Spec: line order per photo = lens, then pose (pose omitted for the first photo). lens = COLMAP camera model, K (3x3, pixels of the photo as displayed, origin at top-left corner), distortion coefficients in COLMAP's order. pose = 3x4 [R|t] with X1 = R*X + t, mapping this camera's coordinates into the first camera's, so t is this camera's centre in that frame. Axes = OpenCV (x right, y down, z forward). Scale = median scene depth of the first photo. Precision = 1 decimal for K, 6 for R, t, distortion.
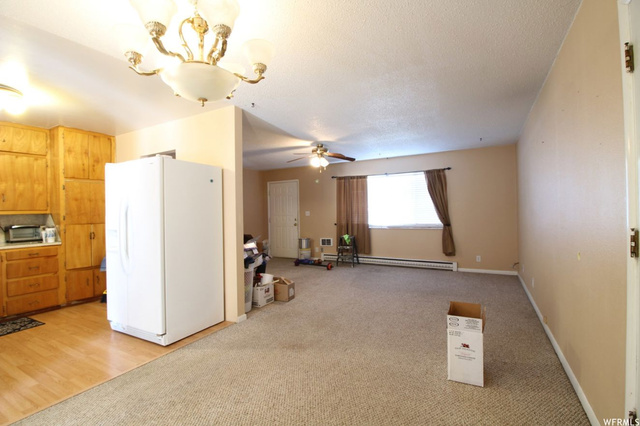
lens RADIAL K [[294.6, 0, 320.0], [0, 294.6, 211.2], [0, 0, 1]] dist [0.002702, -0.014884]
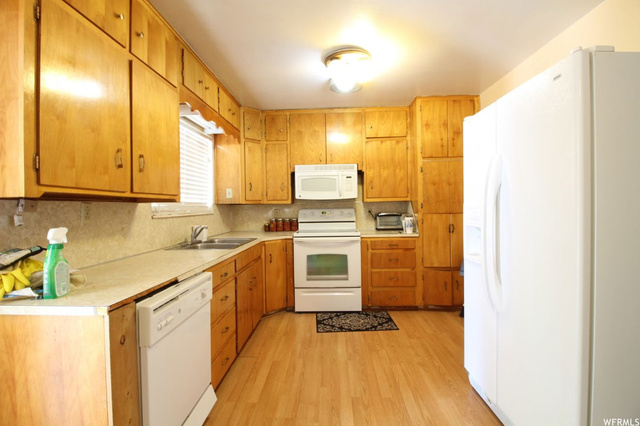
lens RADIAL K [[294.6, 0, 320.0], [0, 294.6, 211.2], [0, 0, 1]] dist [0.002702, -0.014884]
pose [[0.448226, 0.024003, -0.893598, -0.243341], [0.010931, 0.999418, 0.032328, 0.008101], [0.893853, -0.024259, 0.447703, 0.354227]]
